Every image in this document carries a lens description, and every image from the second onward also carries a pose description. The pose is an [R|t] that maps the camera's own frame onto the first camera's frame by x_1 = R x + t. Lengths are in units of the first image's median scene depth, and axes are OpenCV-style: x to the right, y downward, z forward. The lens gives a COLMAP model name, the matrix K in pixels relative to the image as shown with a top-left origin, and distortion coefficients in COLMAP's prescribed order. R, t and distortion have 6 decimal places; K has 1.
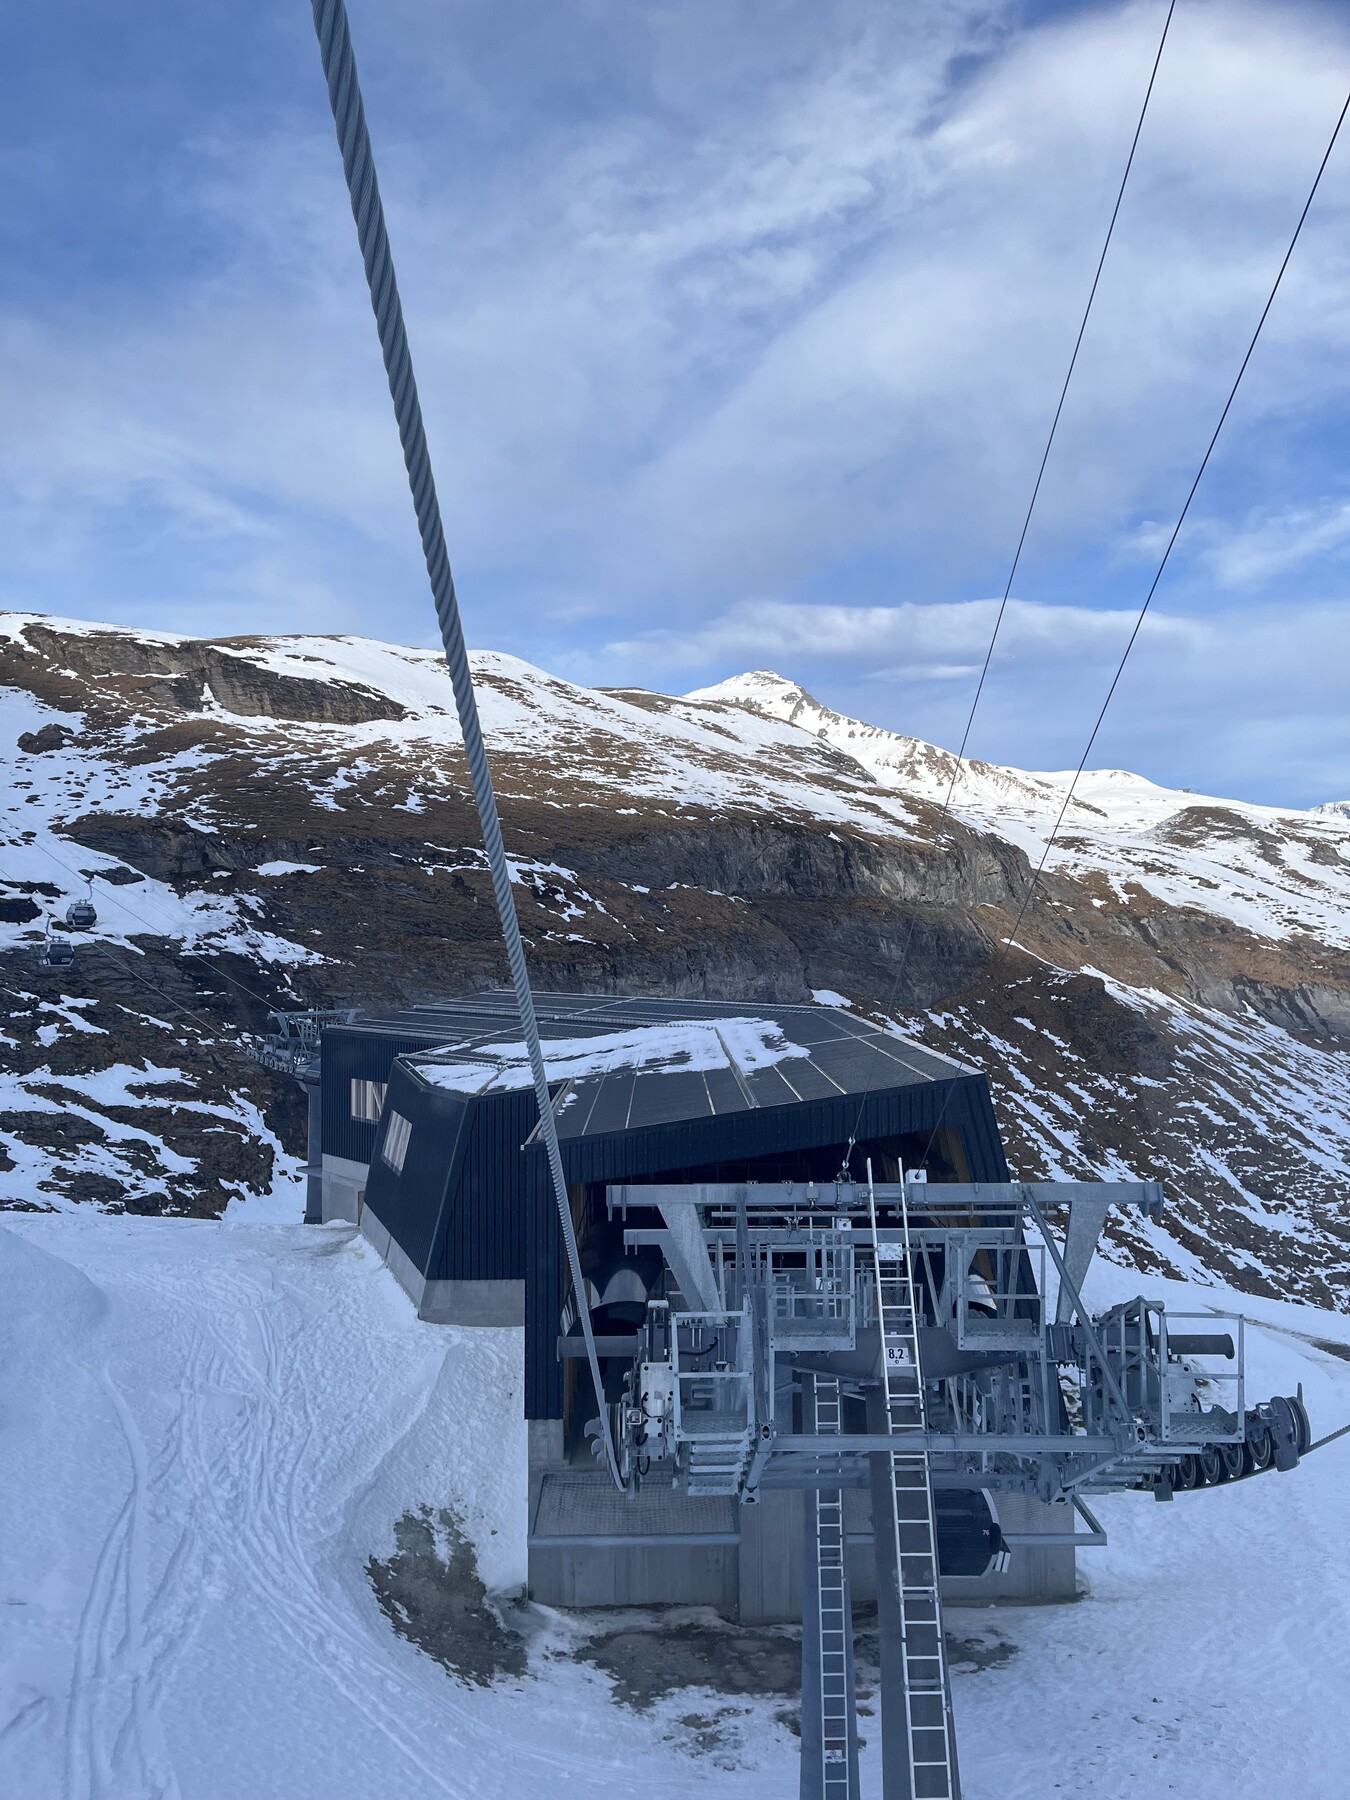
lens RADIAL K [[1356.1, 0, 675.0], [0, 1356.1, 900.0], [0, 0, 1]] dist [0.083007, -0.093571]
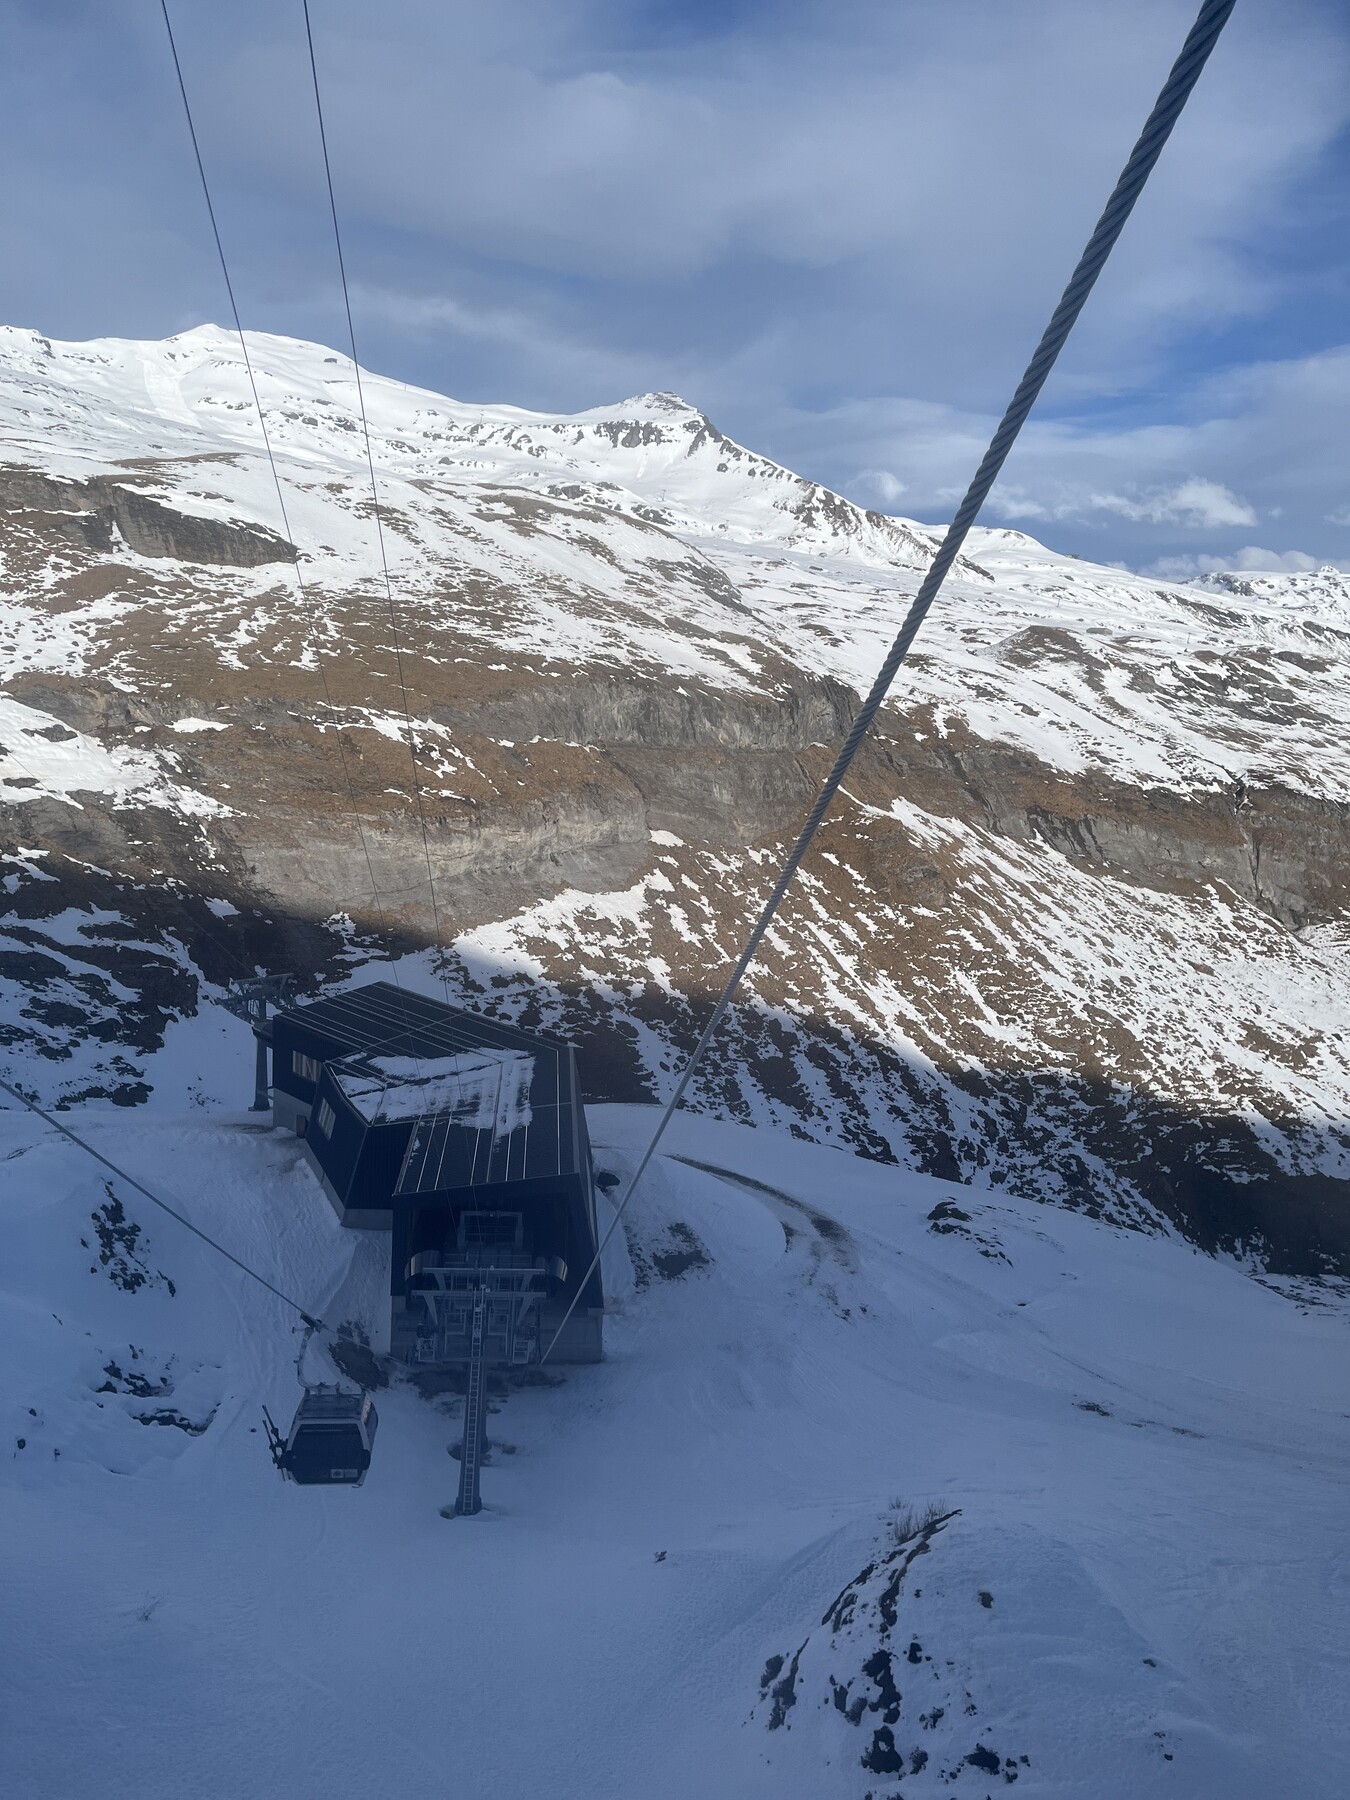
lens RADIAL K [[1365.1, 0, 675.0], [0, 1365.1, 900.0], [0, 0, 1]] dist [0.066359, -0.005547]
pose [[0.994373, 0.053523, 0.091421, 0.017675], [-0.070646, 0.978102, 0.195769, -0.108701], [-0.078941, -0.201125, 0.976379, -0.172809]]
